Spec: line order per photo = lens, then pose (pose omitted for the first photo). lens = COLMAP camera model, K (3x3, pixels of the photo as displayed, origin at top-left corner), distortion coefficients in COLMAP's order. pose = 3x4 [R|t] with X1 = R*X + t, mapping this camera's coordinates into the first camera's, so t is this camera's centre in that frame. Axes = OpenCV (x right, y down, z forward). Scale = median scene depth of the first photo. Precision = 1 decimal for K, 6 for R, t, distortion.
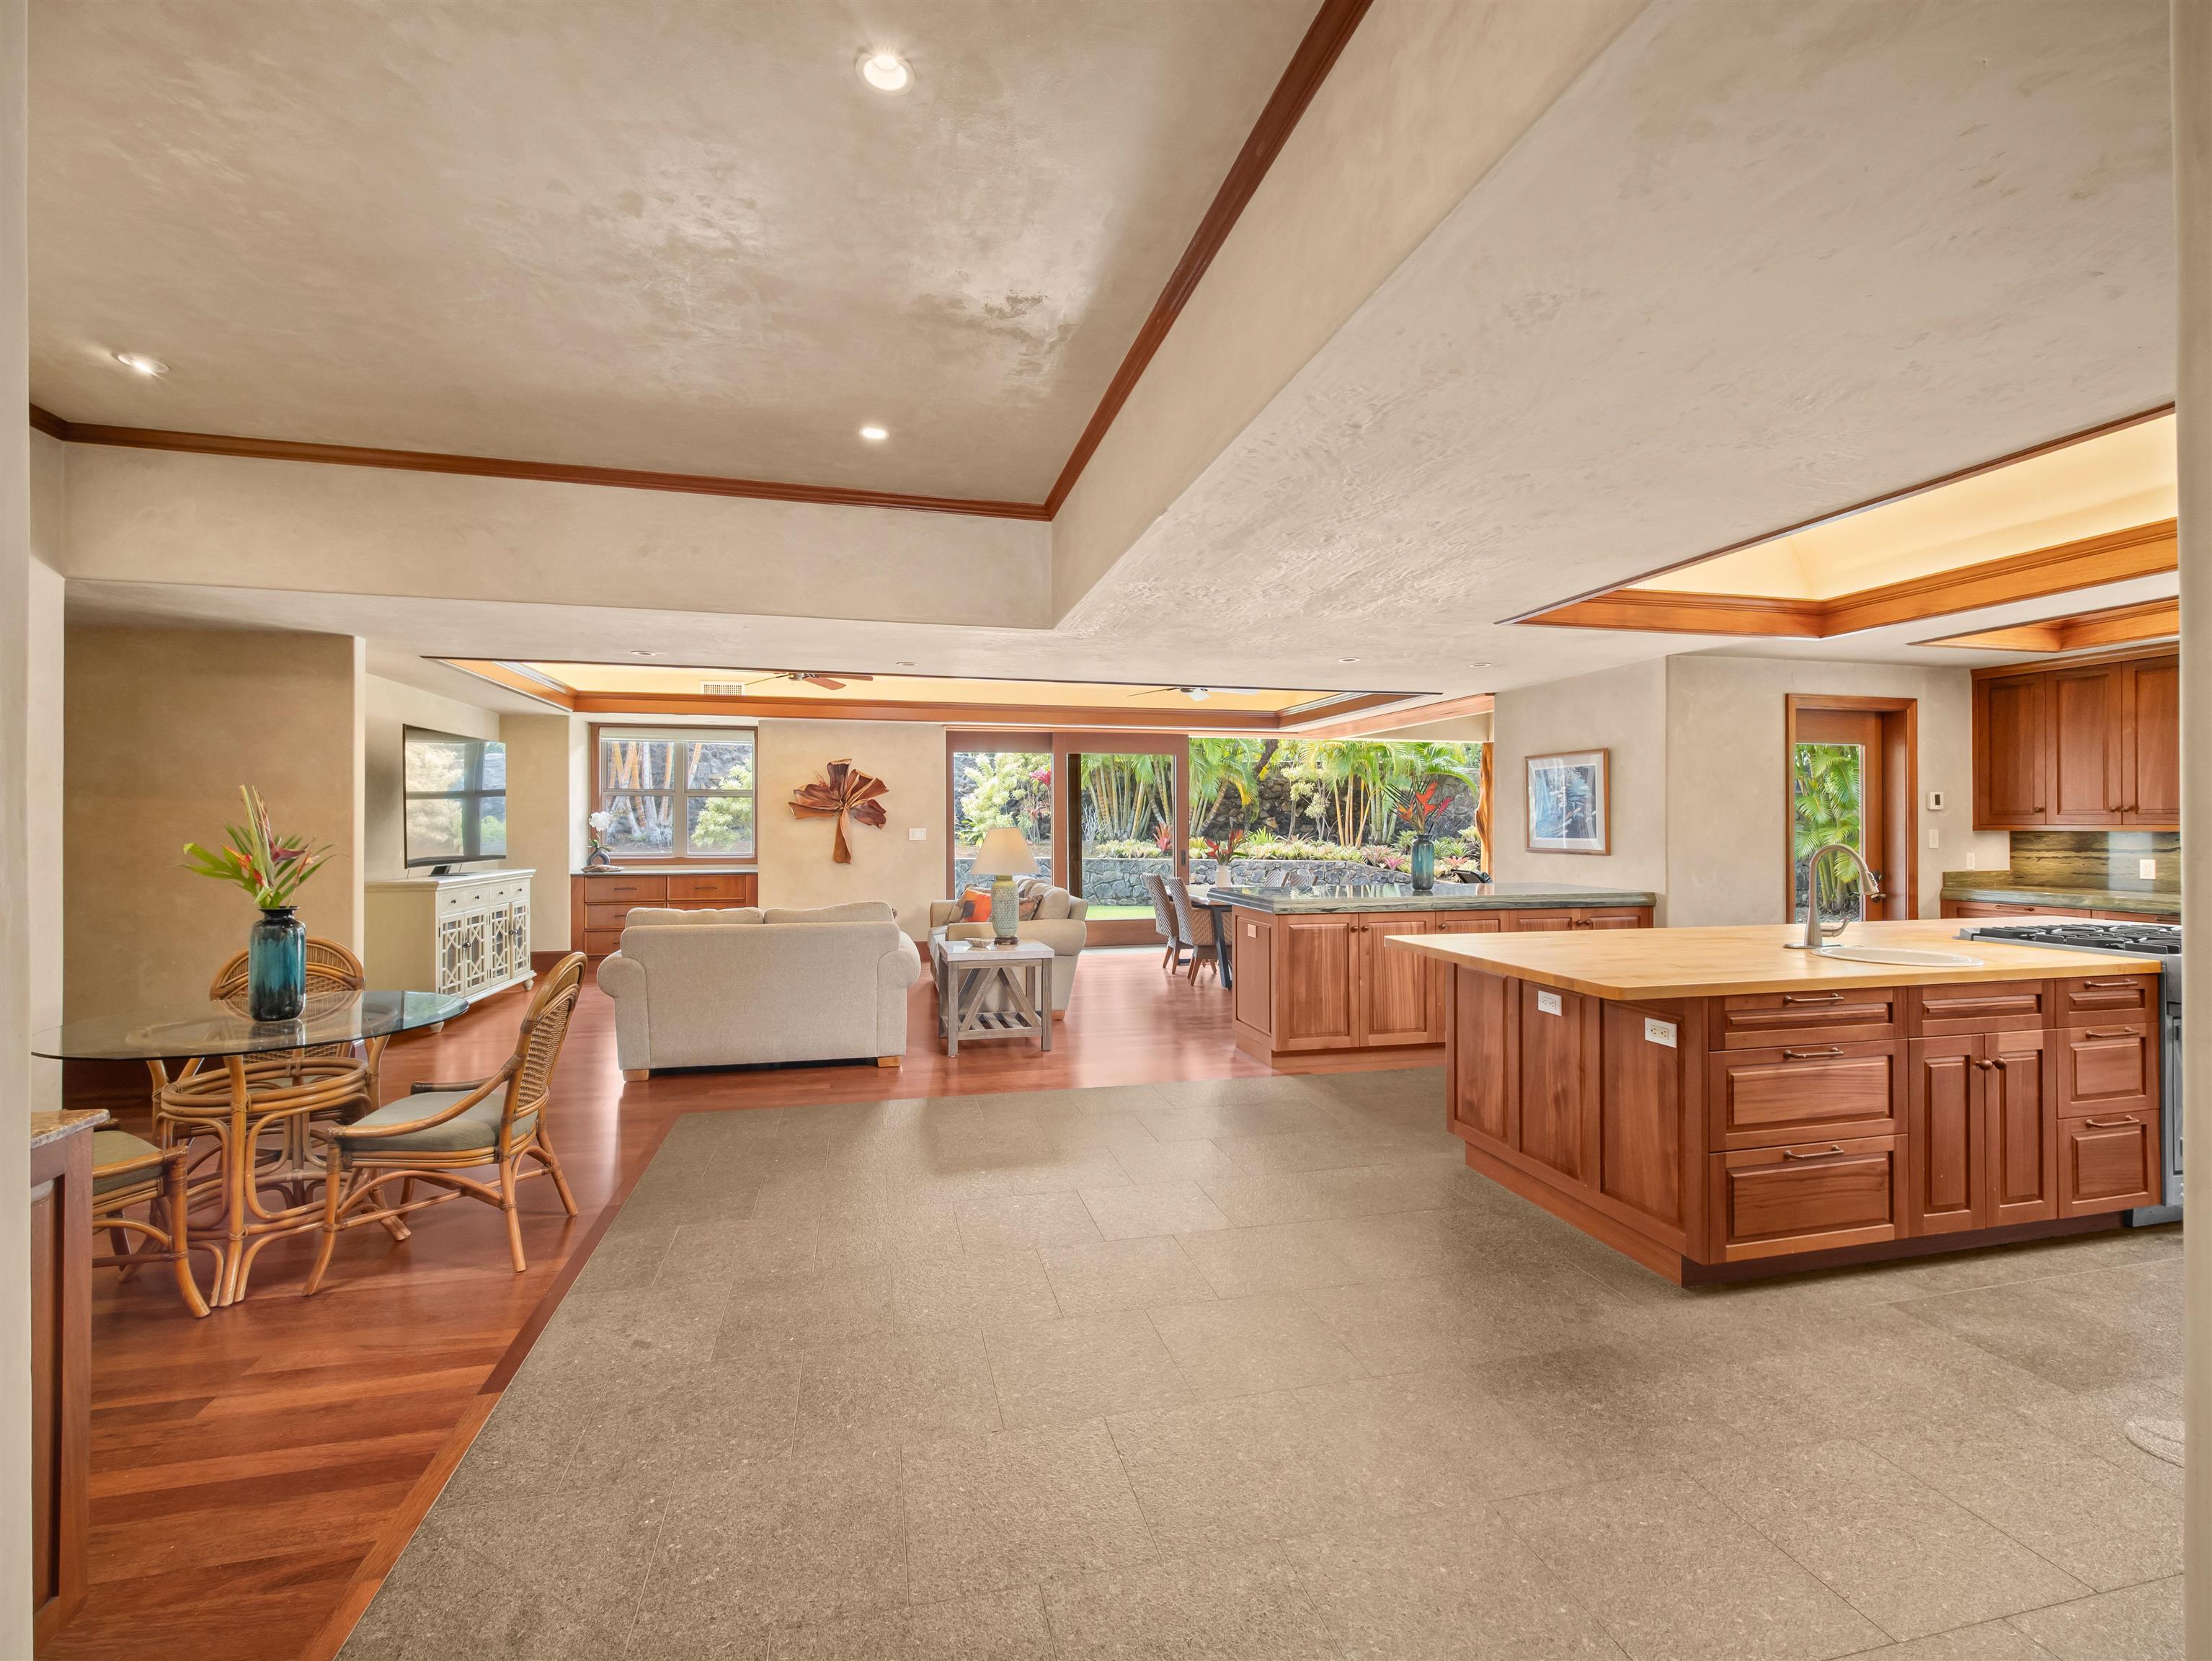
lens RADIAL K [[996.2, 0, 1100.1], [0, 996.2, 825.5], [0, 0, 1]] dist [-0.002857, -0.000483]
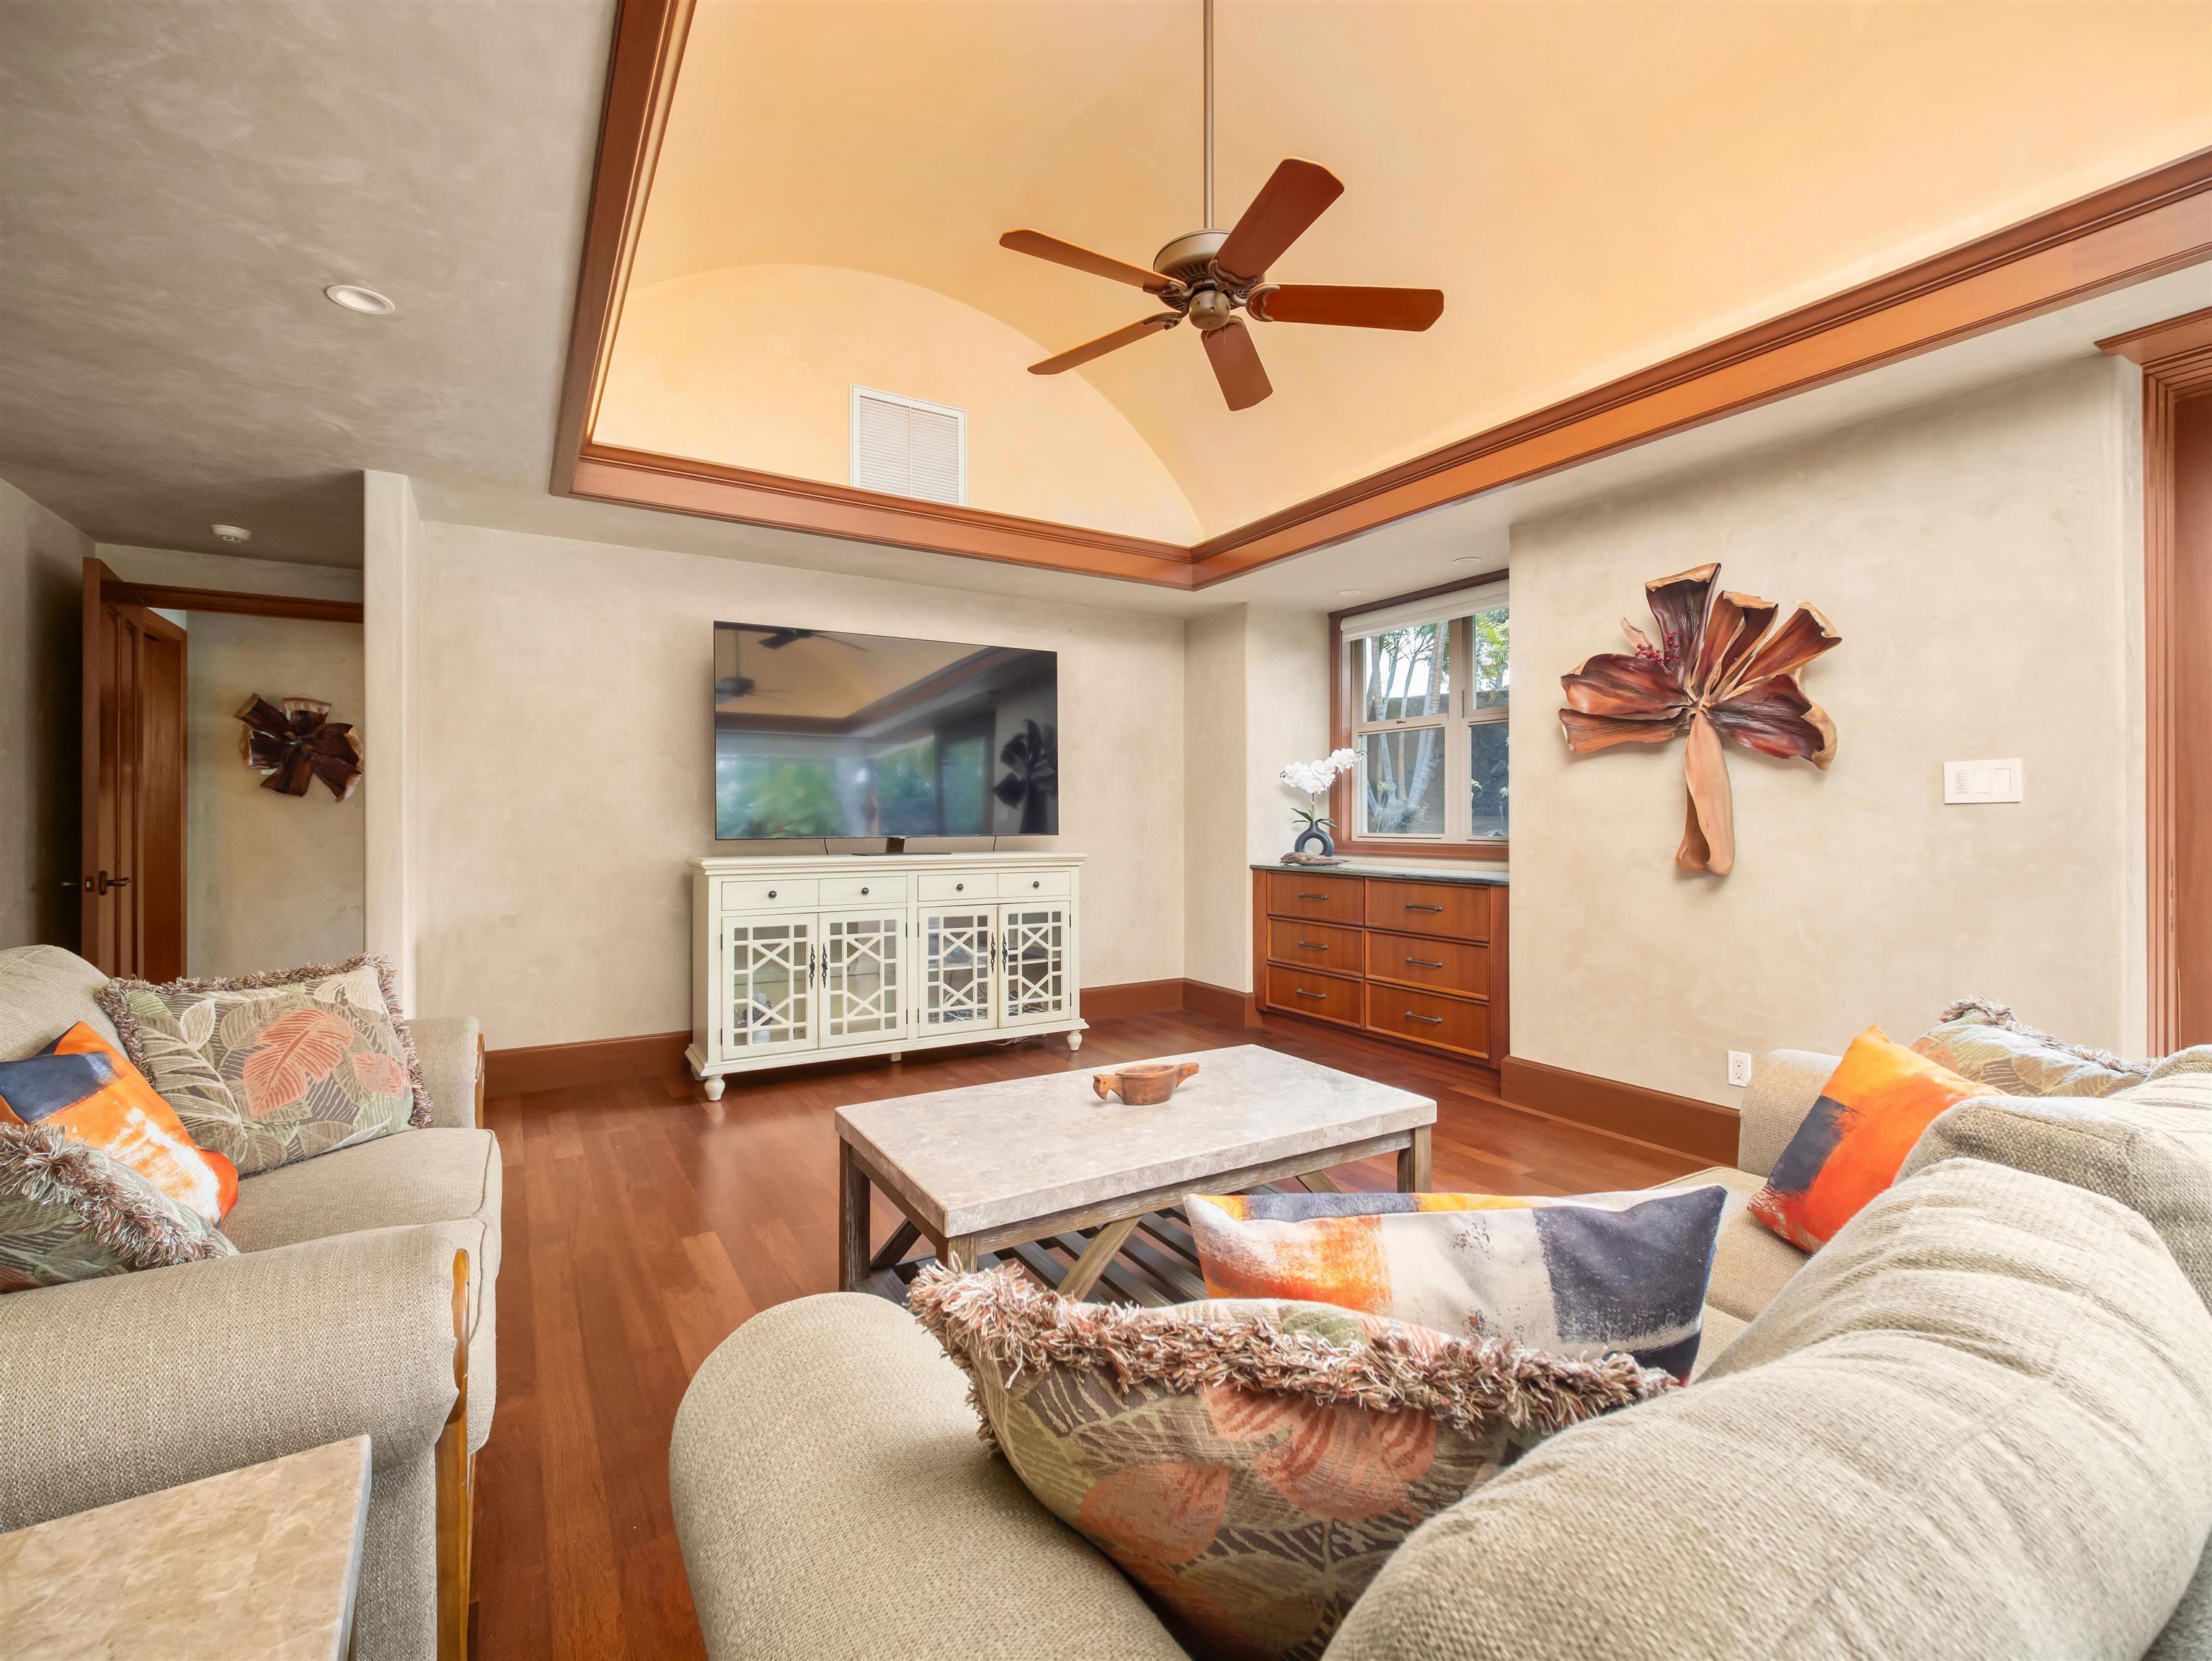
lens RADIAL K [[996.2, 0, 1100.1], [0, 996.2, 825.5], [0, 0, 1]] dist [-0.002857, -0.000483]
pose [[0.314733, 0.006686, -0.949157, 0.004025], [0.004436, 0.999954, 0.008515, 0.021645], [0.949170, -0.006890, 0.314689, 0.828148]]
